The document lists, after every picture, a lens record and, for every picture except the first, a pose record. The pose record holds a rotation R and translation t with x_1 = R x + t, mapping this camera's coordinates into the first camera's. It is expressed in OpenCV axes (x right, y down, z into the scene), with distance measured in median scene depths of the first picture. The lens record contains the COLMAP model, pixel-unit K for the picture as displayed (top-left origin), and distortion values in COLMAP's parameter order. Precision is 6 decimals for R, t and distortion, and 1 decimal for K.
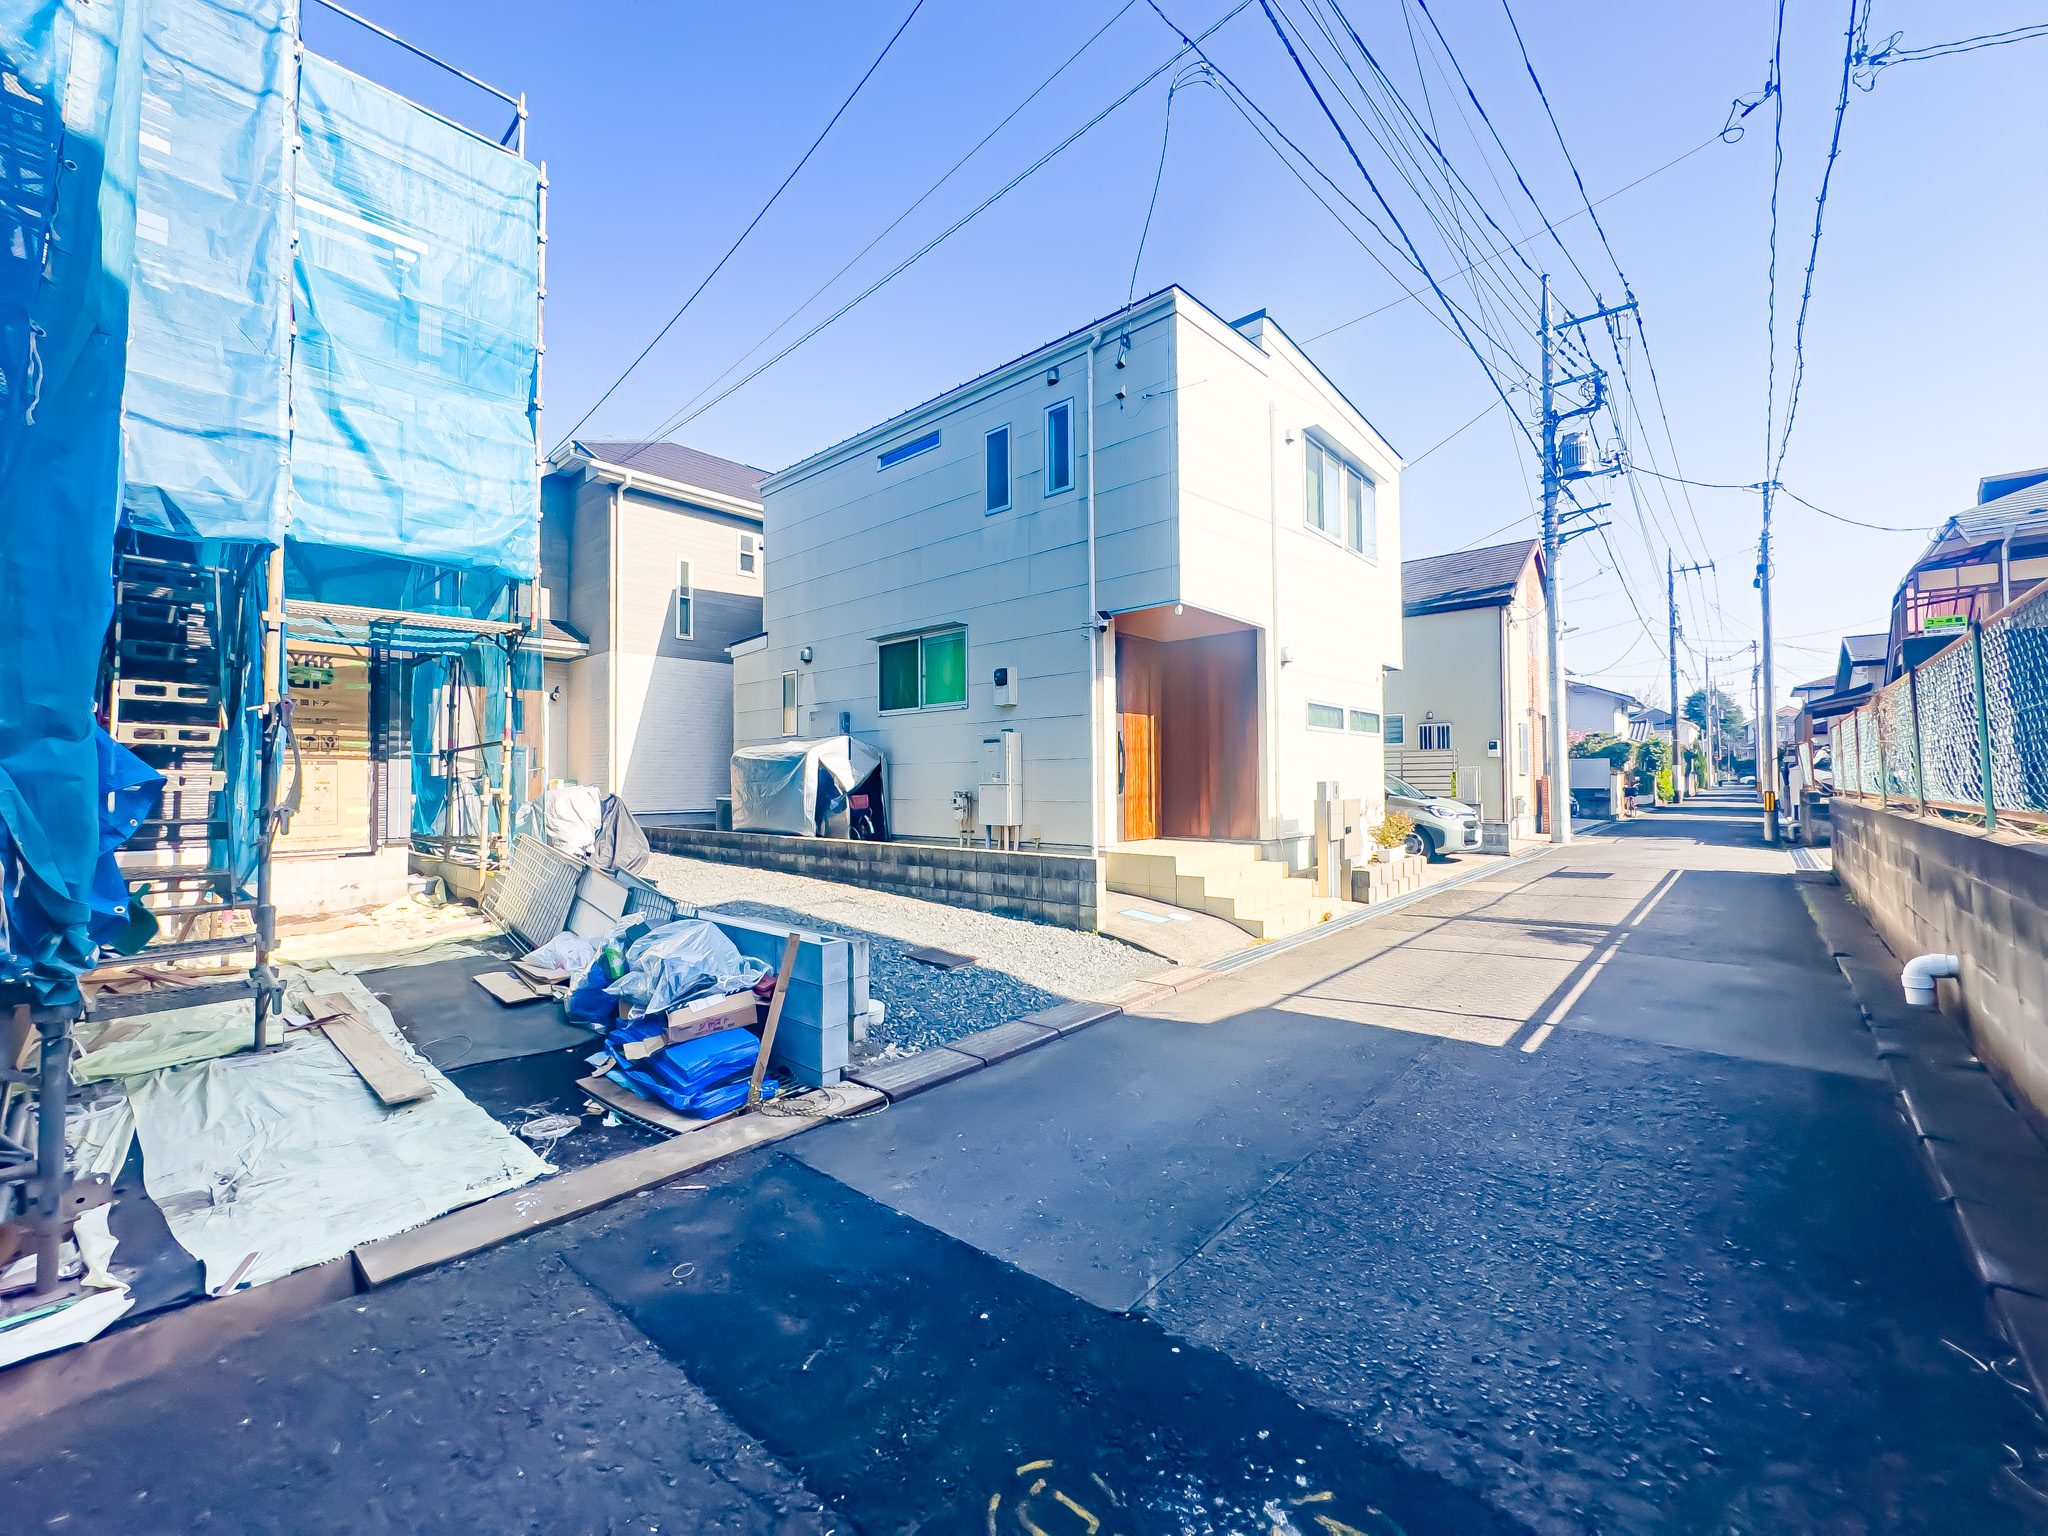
lens RADIAL K [[816.5, 0, 1024.3], [0, 816.5, 765.0], [0, 0, 1]] dist [-0.003391, 0.000622]
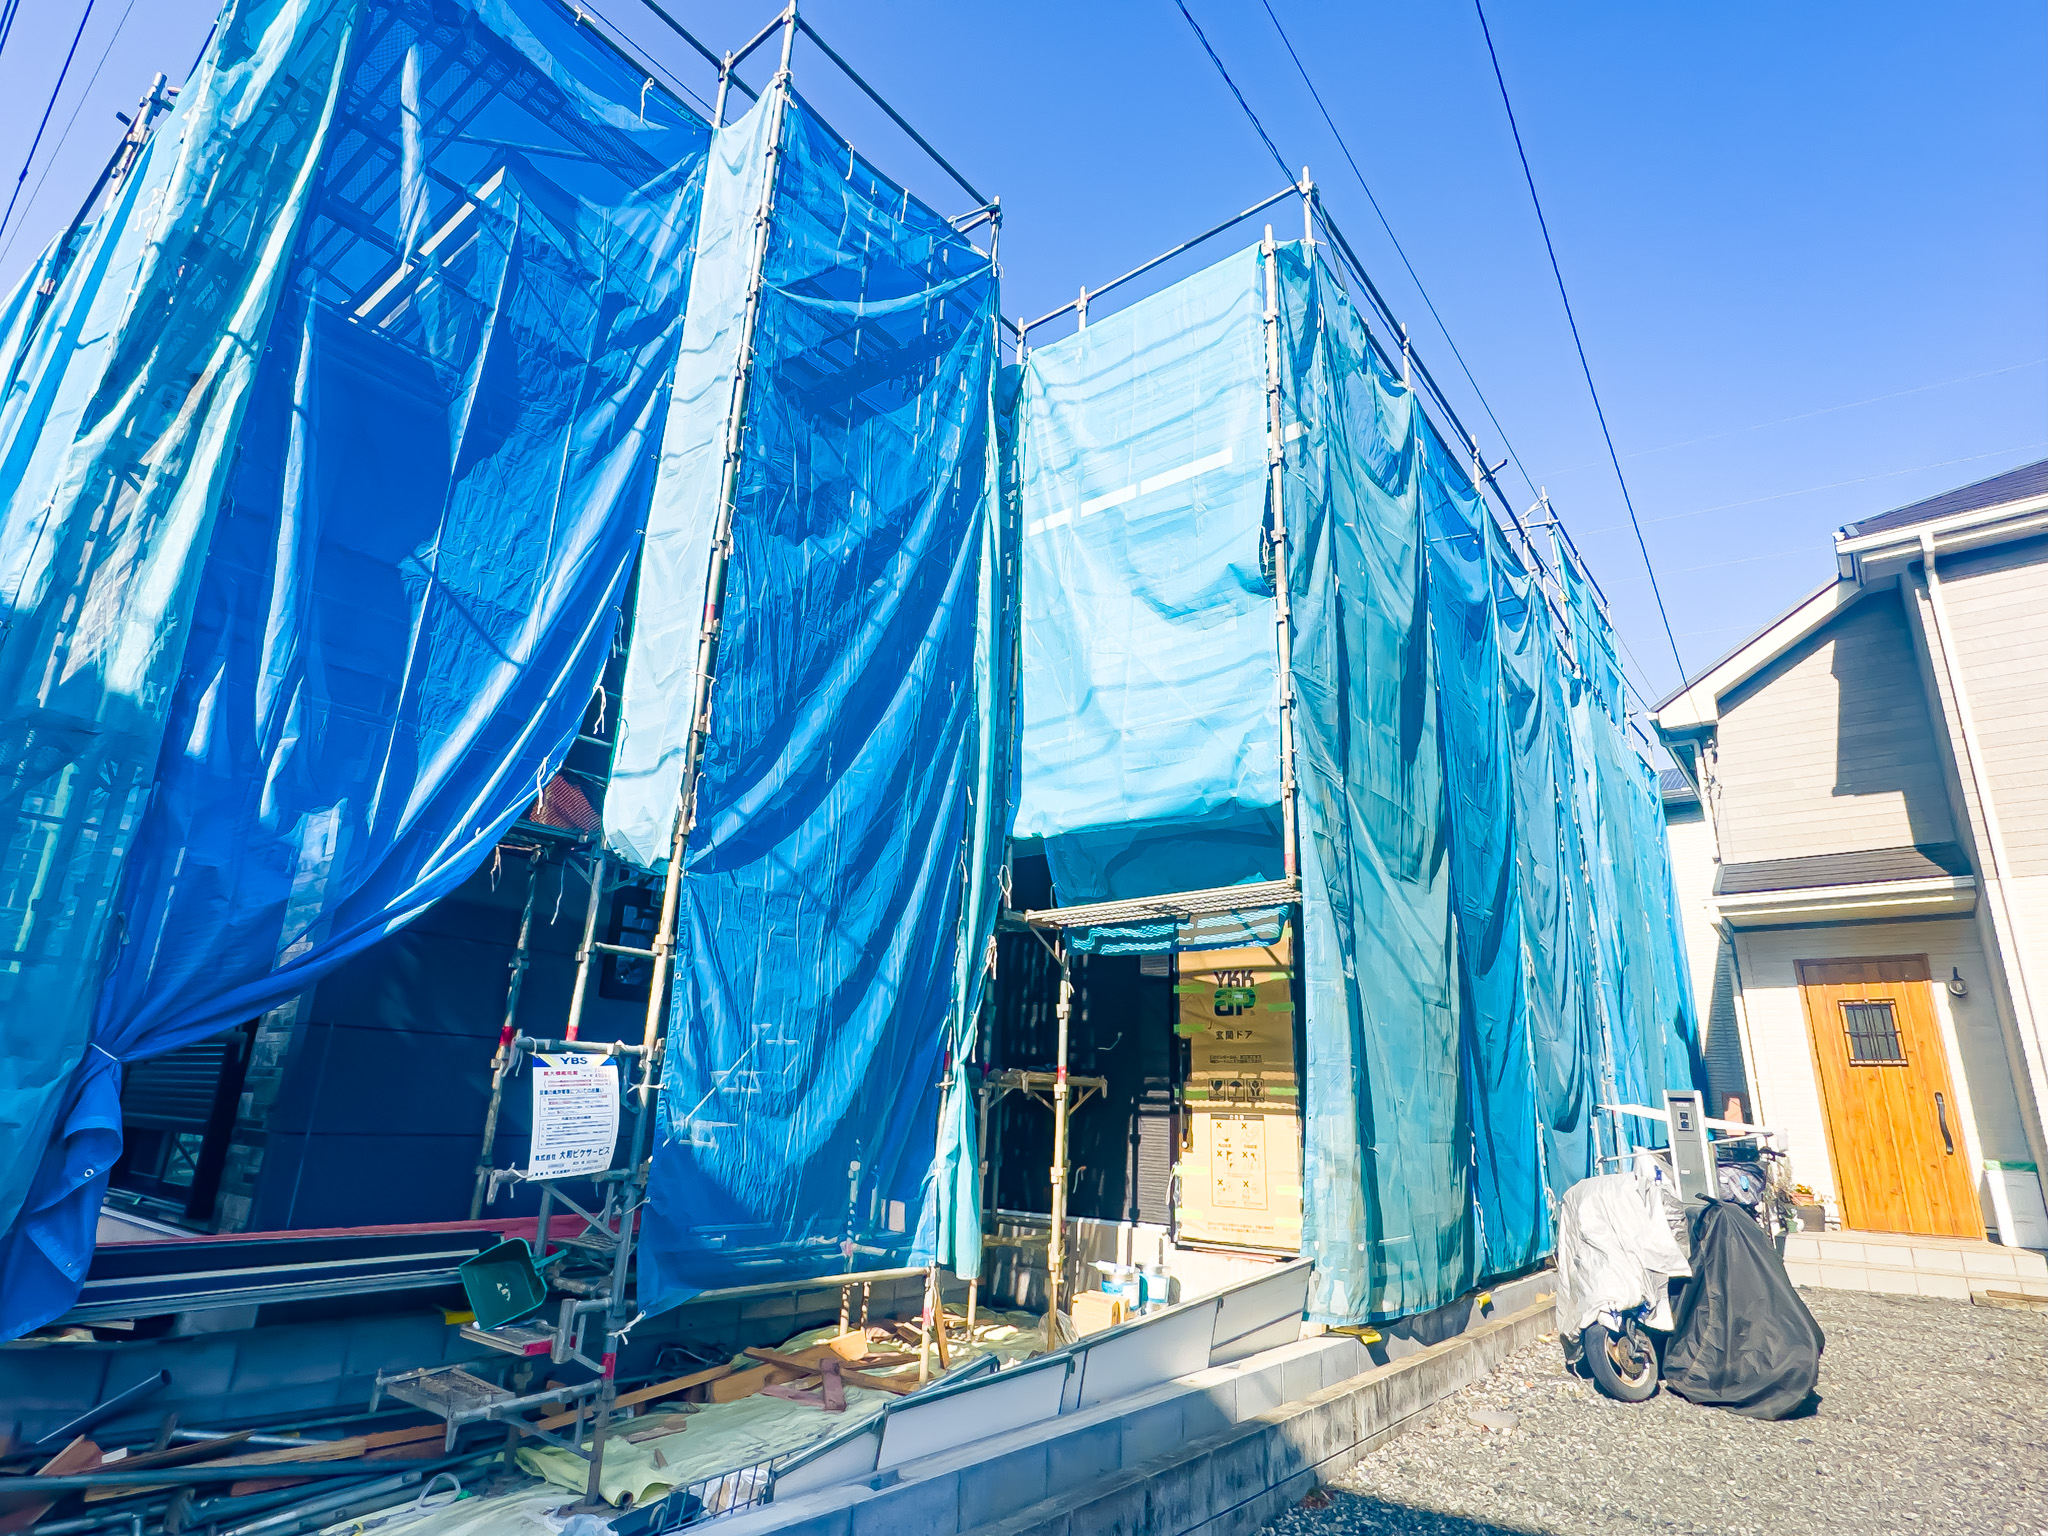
lens RADIAL K [[1077.7, 0, 1017.9], [0, 1077.7, 774.0], [0, 0, 1]] dist [-0.007030, 0.003891]
pose [[0.059331, -0.294388, -0.953842, 0.136489], [-0.015535, 0.955138, -0.295754, -0.008380], [0.998117, 0.032365, 0.052096, 0.706414]]
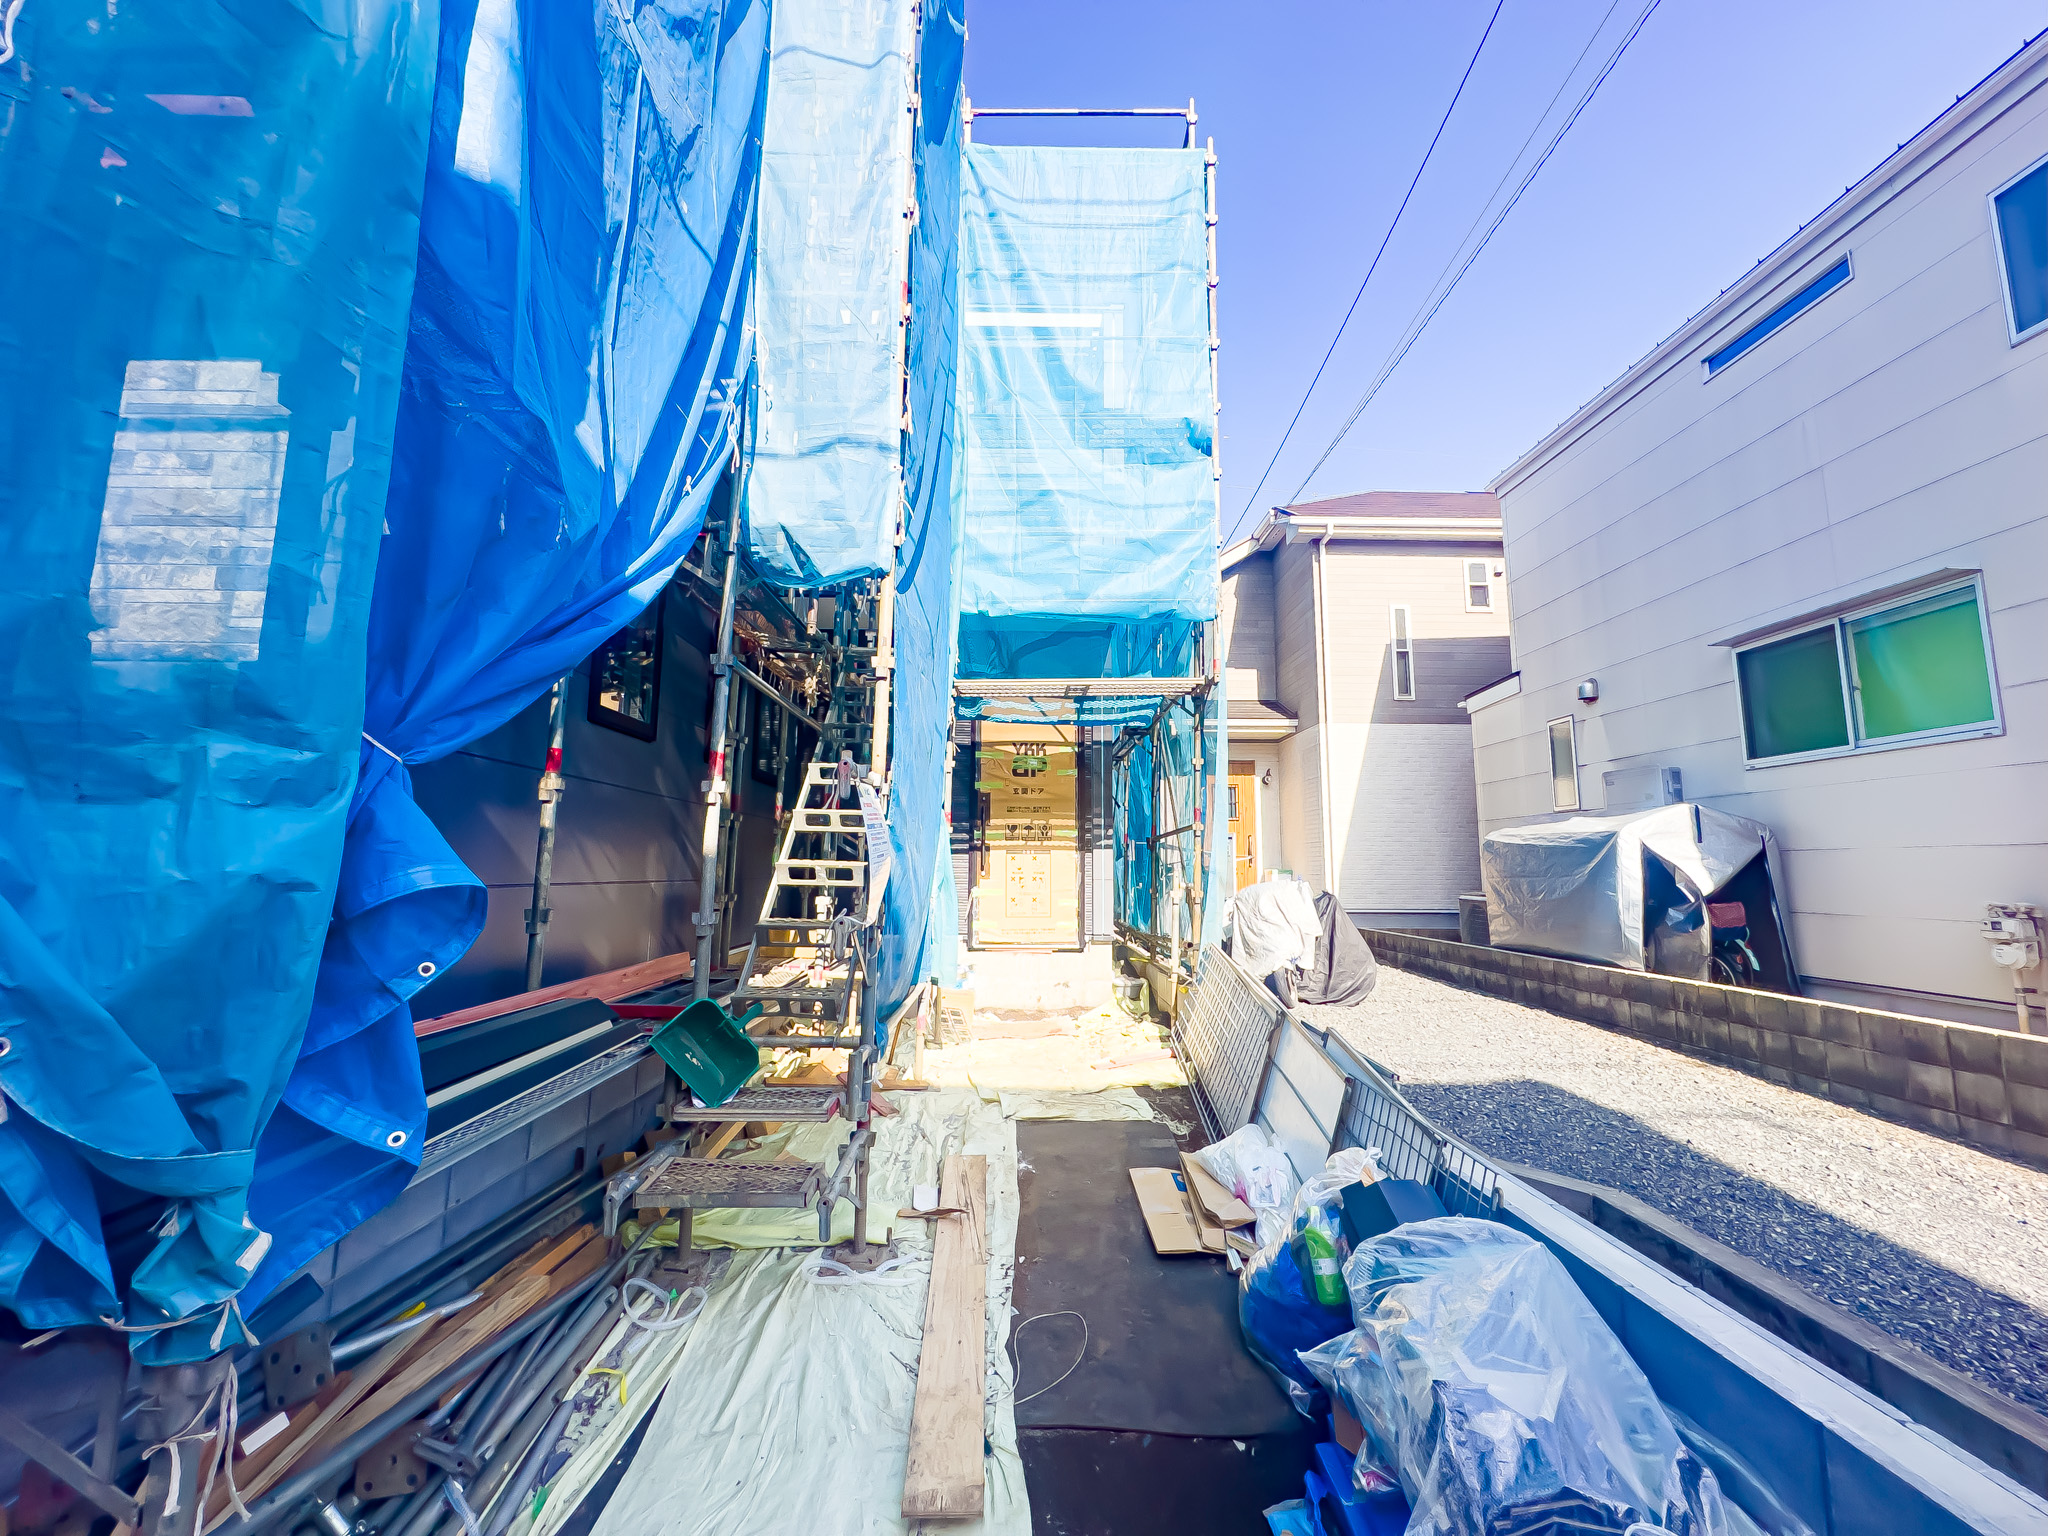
lens RADIAL K [[816.5, 0, 1024.2], [0, 816.5, 765.8], [0, 0, 1]] dist [-0.003391, 0.000622]
pose [[0.675595, -0.083218, -0.732562, -0.145721], [0.003956, 0.994004, -0.109269, 0.000468], [0.737263, 0.070923, 0.671873, 0.314523]]
